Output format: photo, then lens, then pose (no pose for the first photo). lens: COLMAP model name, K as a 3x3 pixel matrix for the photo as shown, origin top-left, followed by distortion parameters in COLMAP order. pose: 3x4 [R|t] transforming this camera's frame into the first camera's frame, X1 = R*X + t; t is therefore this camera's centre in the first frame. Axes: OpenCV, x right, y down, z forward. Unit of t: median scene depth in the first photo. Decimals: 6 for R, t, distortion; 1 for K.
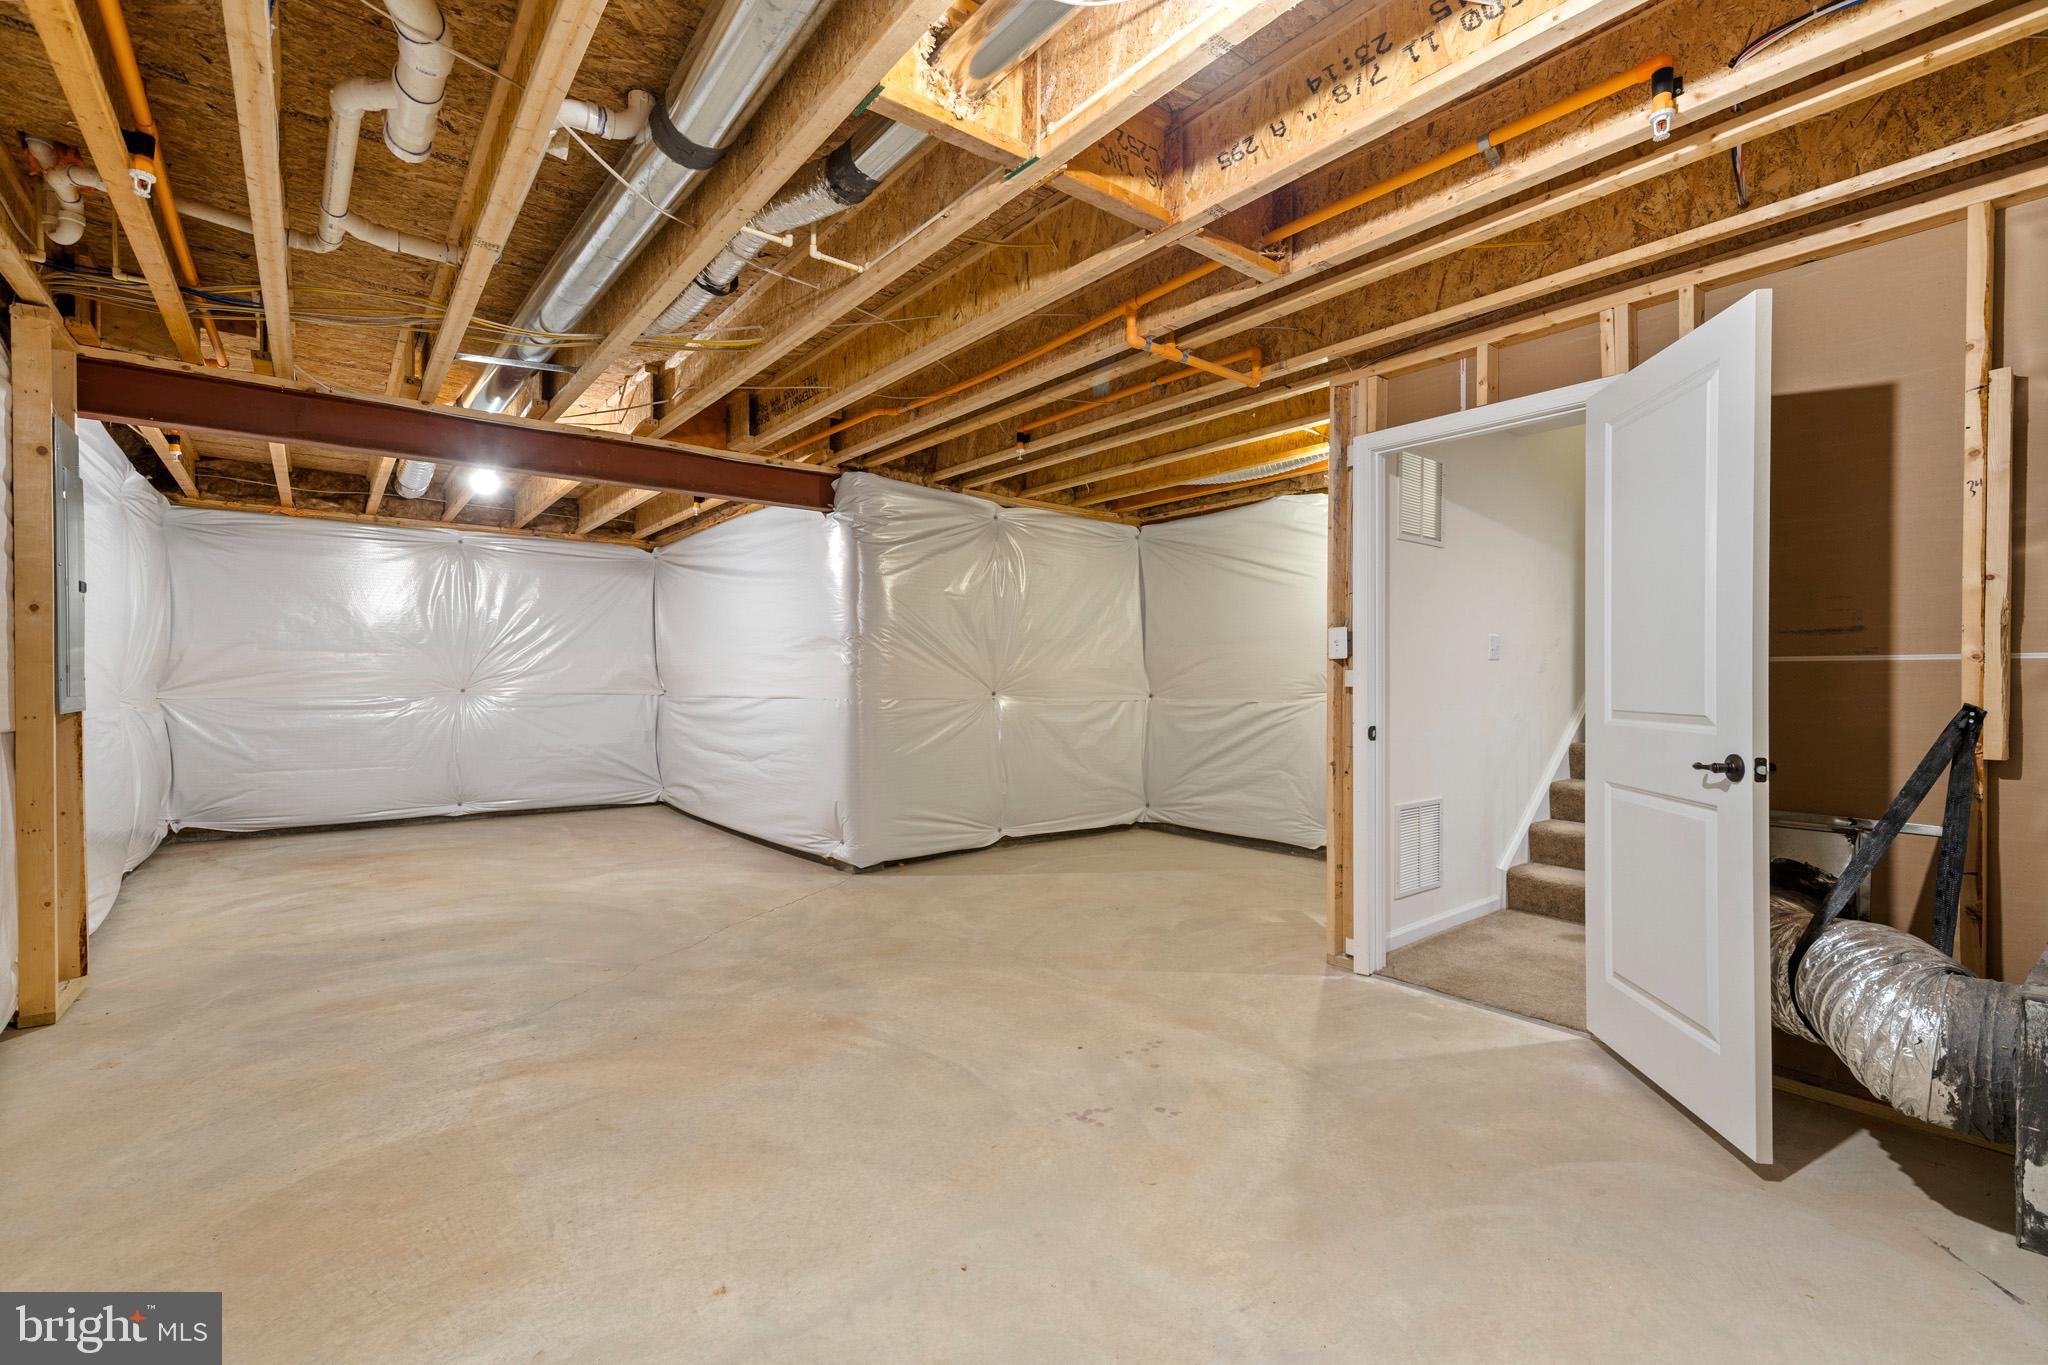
lens RADIAL K [[871.5, 0, 1024.0], [0, 871.5, 682.5], [0, 0, 1]] dist [-0.003365, -0.000308]
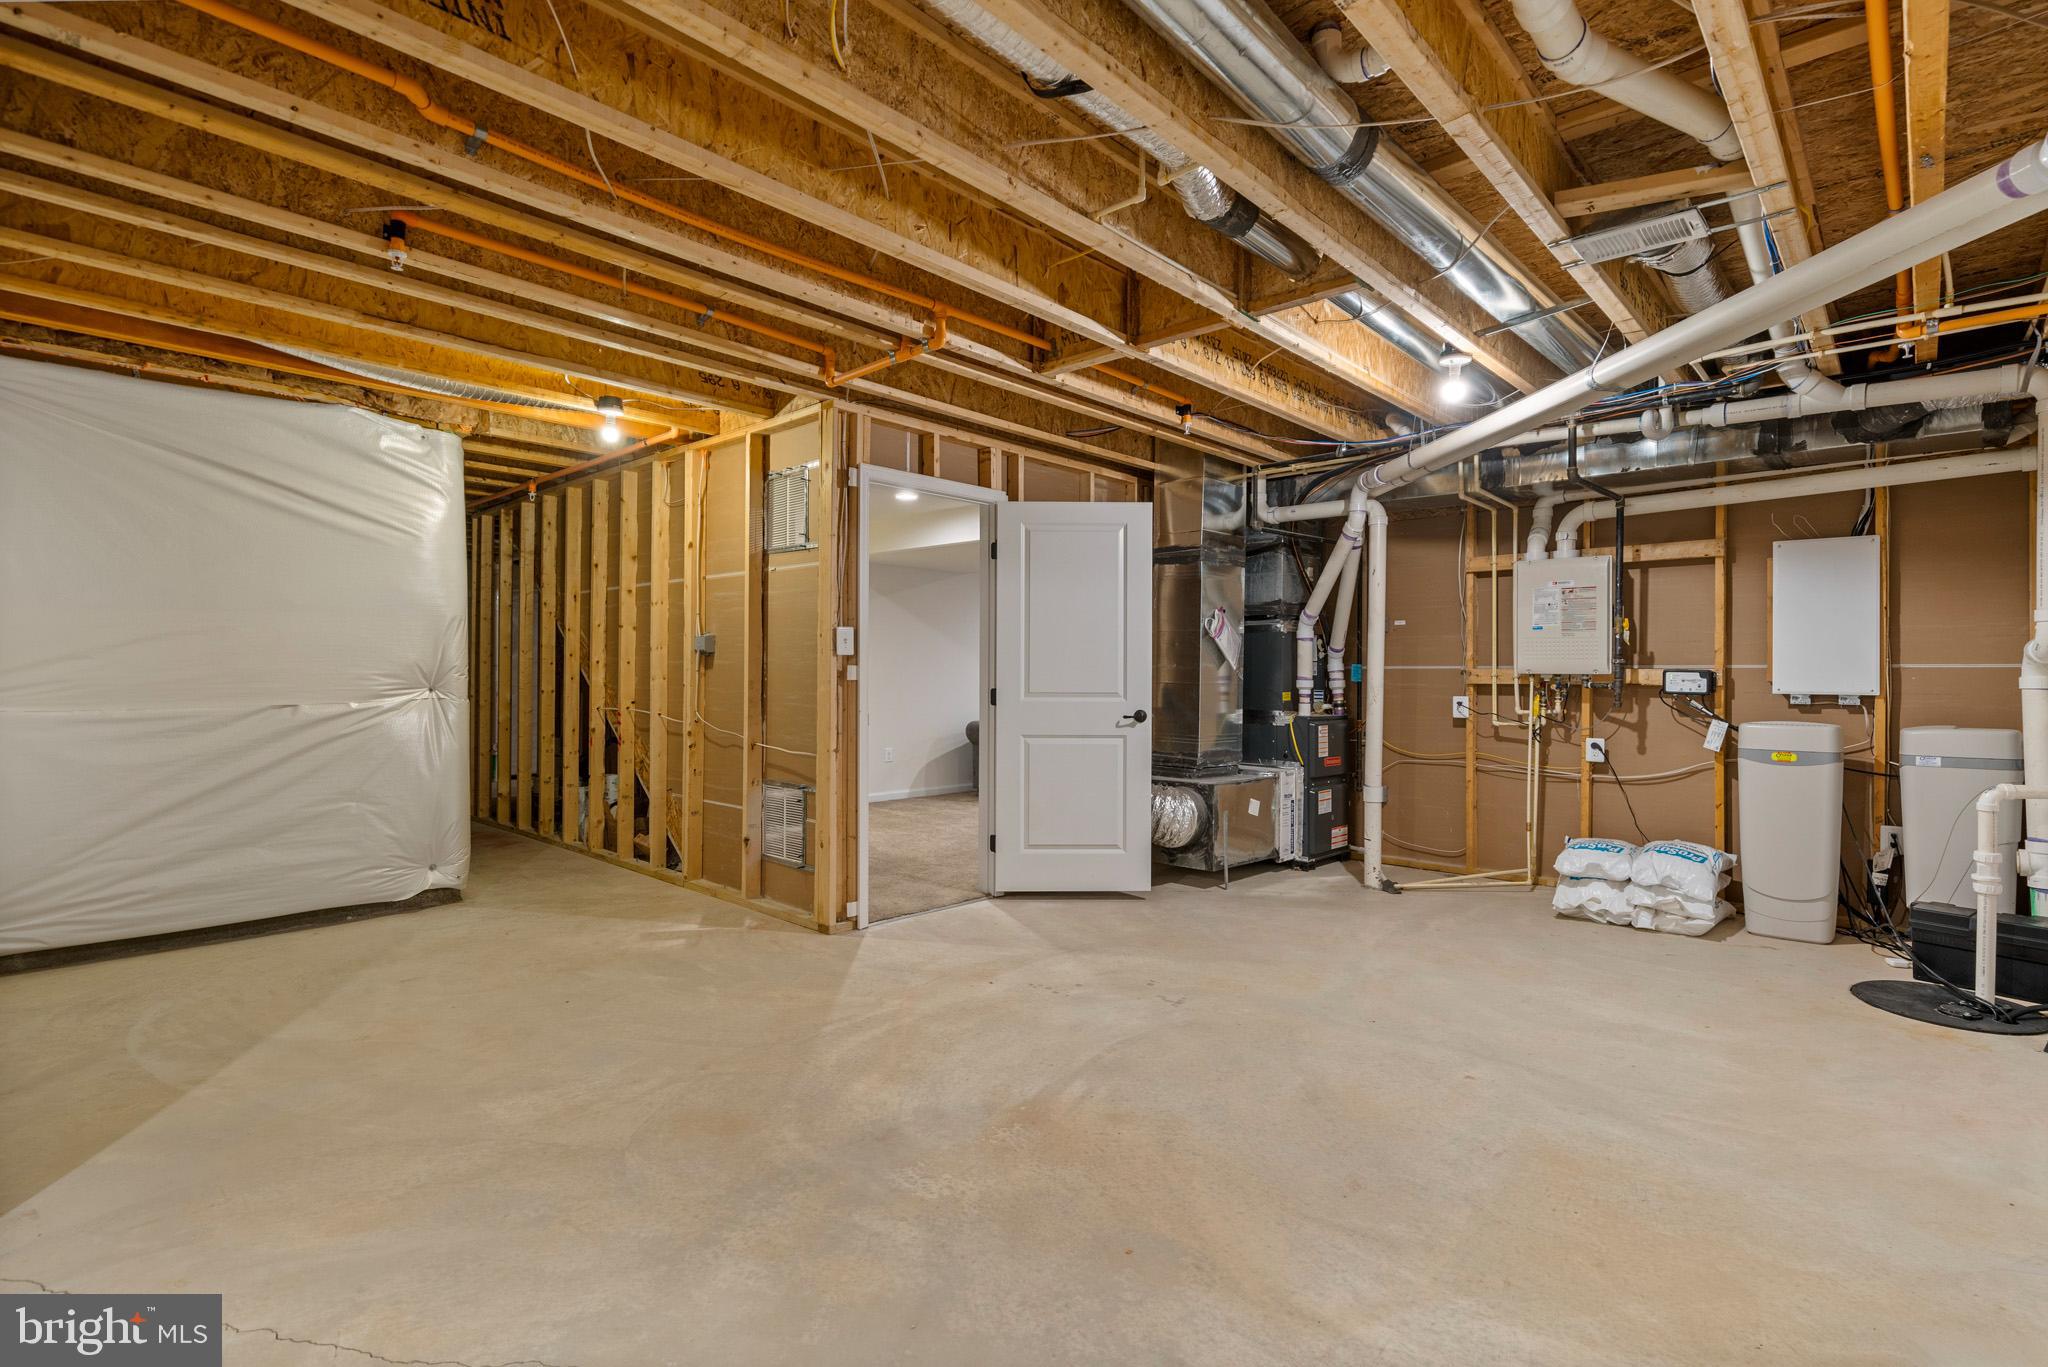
lens RADIAL K [[983.8, 0, 1024.6], [0, 983.8, 667.7], [0, 0, 1]] dist [0.000797, 0.000730]
pose [[-0.142956, 0.006132, 0.989710, -1.010088], [-0.002644, 0.999975, -0.006578, -0.003874], [-0.989726, -0.003557, -0.142936, 1.046358]]
